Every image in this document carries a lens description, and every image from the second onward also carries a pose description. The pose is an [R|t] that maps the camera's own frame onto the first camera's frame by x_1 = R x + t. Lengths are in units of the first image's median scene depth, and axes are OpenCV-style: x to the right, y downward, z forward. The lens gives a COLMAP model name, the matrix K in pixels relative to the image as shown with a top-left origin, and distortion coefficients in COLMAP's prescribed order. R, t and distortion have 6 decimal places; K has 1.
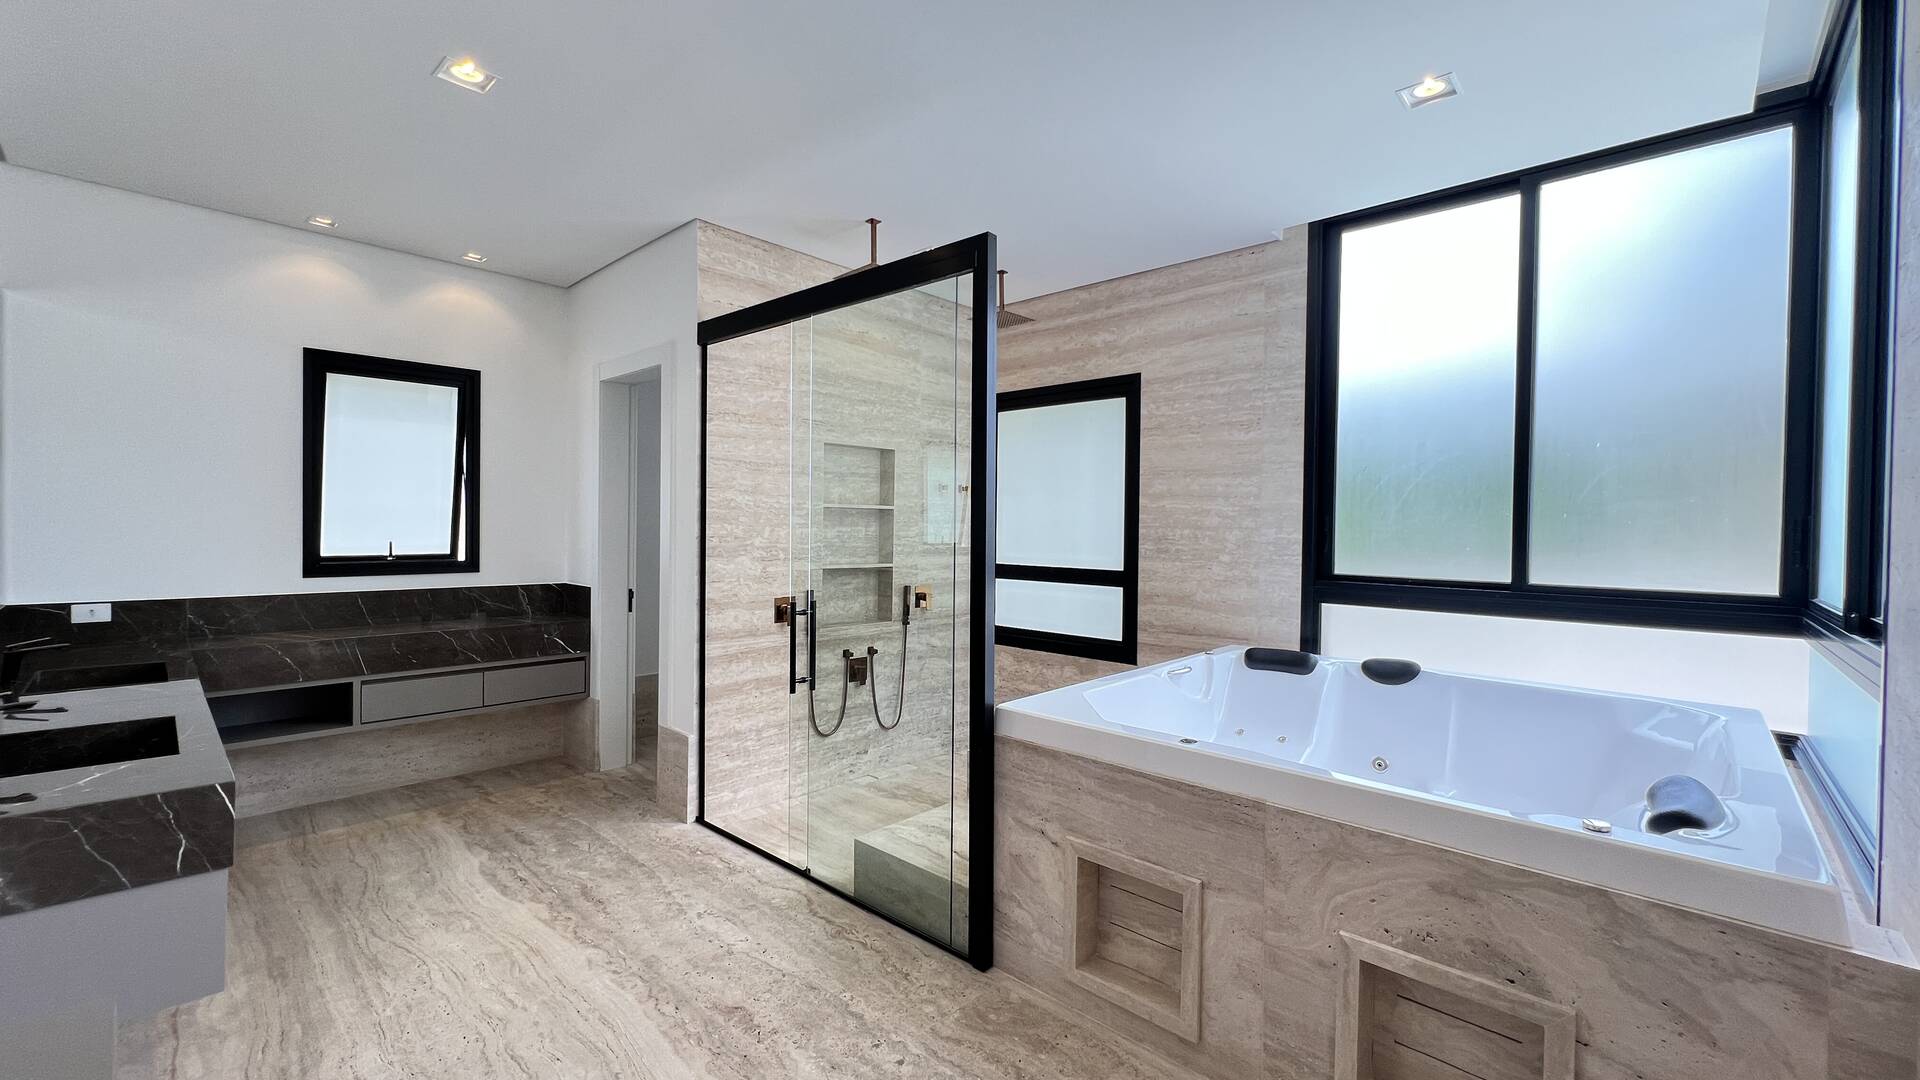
lens RADIAL K [[774.3, 0, 949.2], [0, 774.3, 535.0], [0, 0, 1]] dist [-0.004173, 0.002064]
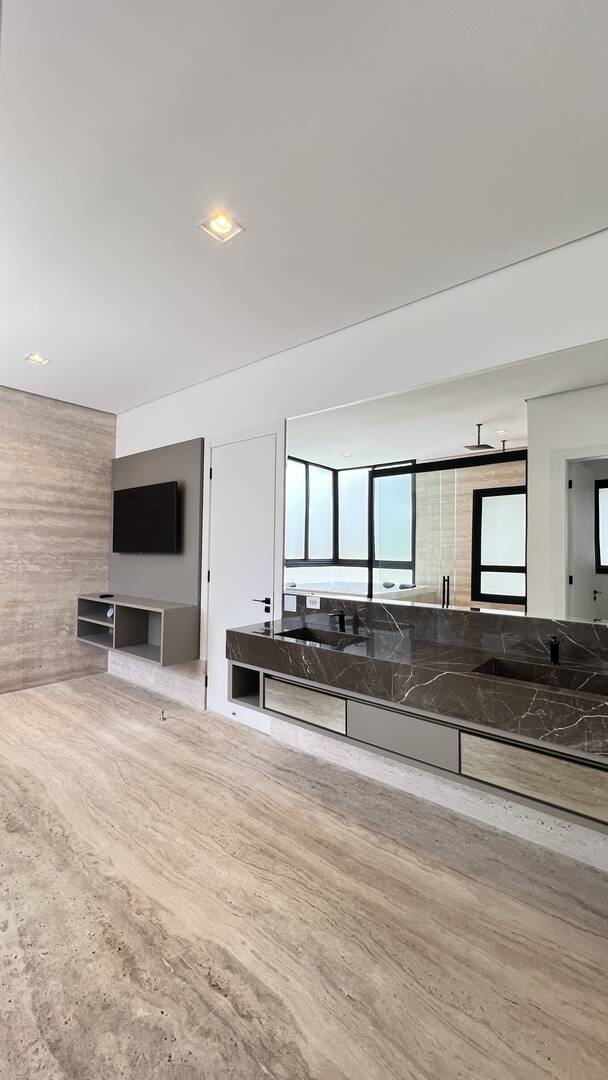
lens RADIAL K [[435.5, 0, 307.0], [0, 435.5, 536.8], [0, 0, 1]] dist [-0.004173, 0.002064]
pose [[-0.997072, -0.028565, -0.070933, -0.635085], [-0.027044, 0.999385, -0.022318, -0.004174], [0.071527, -0.020334, -0.997231, 1.545073]]
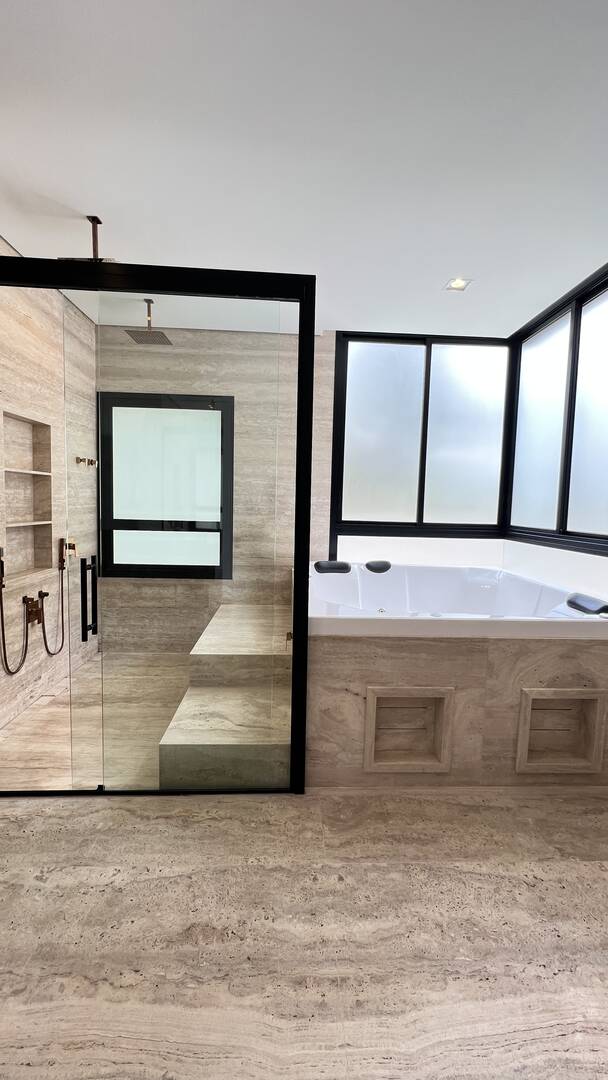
lens RADIAL K [[435.5, 0, 305.2], [0, 435.5, 534.9], [0, 0, 1]] dist [-0.004173, 0.002064]
pose [[0.696090, -0.049144, 0.716270, -0.450545], [-0.009636, 0.996925, 0.077765, 0.003568], [-0.717890, -0.061034, 0.693476, 0.382261]]
